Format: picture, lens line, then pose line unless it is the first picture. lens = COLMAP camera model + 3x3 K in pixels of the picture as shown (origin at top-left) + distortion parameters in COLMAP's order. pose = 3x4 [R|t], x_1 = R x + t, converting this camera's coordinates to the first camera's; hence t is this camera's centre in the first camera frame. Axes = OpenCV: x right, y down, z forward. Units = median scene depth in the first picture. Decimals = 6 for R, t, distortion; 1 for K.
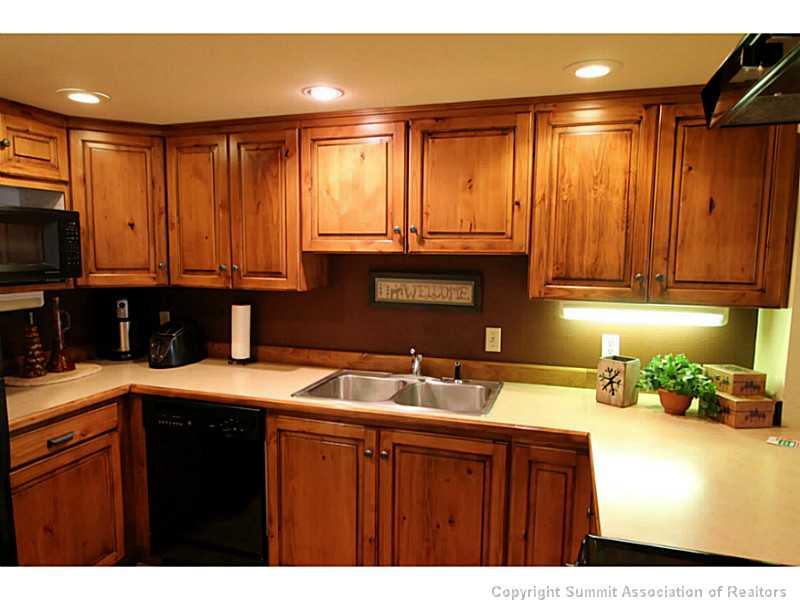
lens RADIAL K [[536.6, 0, 400.0], [0, 536.6, 300.0], [0, 0, 1]] dist [0.004276, 0.002809]
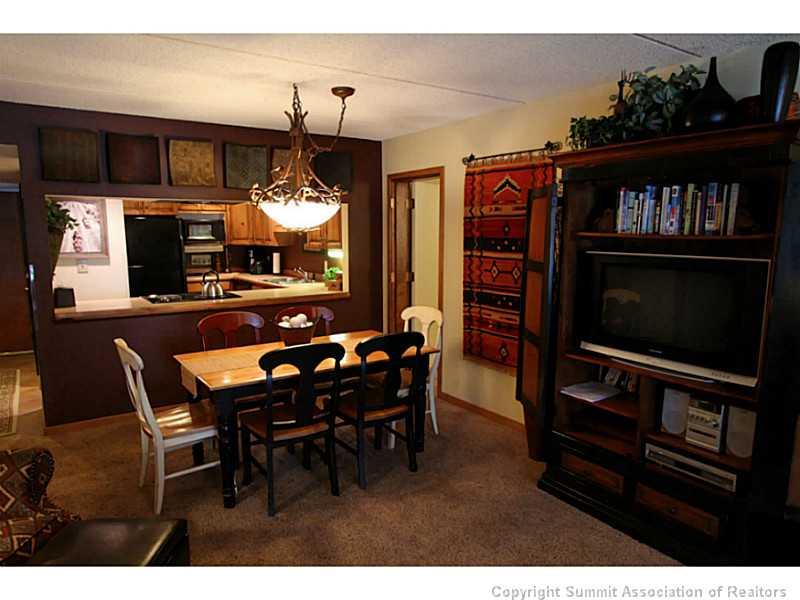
lens RADIAL K [[536.6, 0, 400.0], [0, 536.6, 300.0], [0, 0, 1]] dist [0.004276, 0.002809]
pose [[0.784440, 0.064151, -0.616878, 2.080493], [-0.043499, 0.997878, 0.048457, 0.099527], [0.618677, -0.011178, 0.785566, -0.795246]]
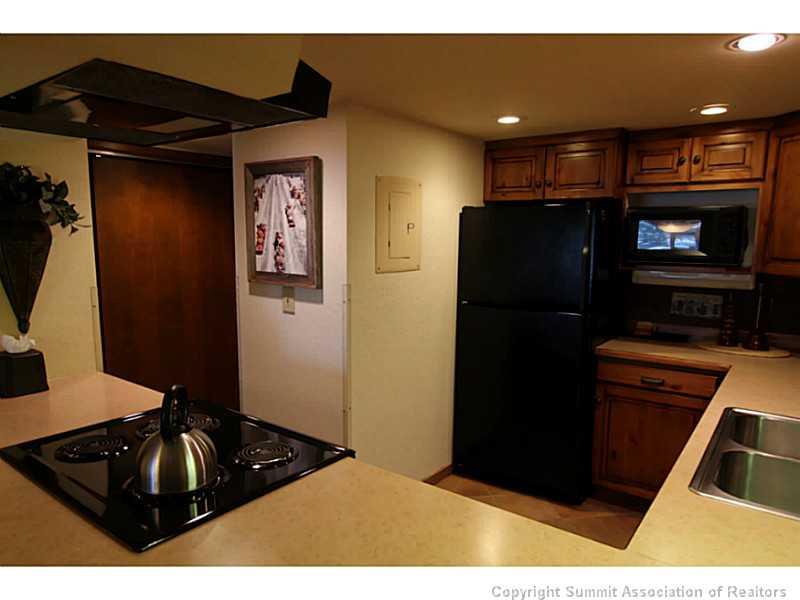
lens RADIAL K [[536.6, 0, 400.0], [0, 536.6, 300.0], [0, 0, 1]] dist [0.004276, 0.002809]
pose [[-0.338708, 0.100751, -0.935482, 0.688073], [-0.098259, 0.985026, 0.141664, -0.057027], [0.935747, 0.139902, -0.323736, 0.694031]]
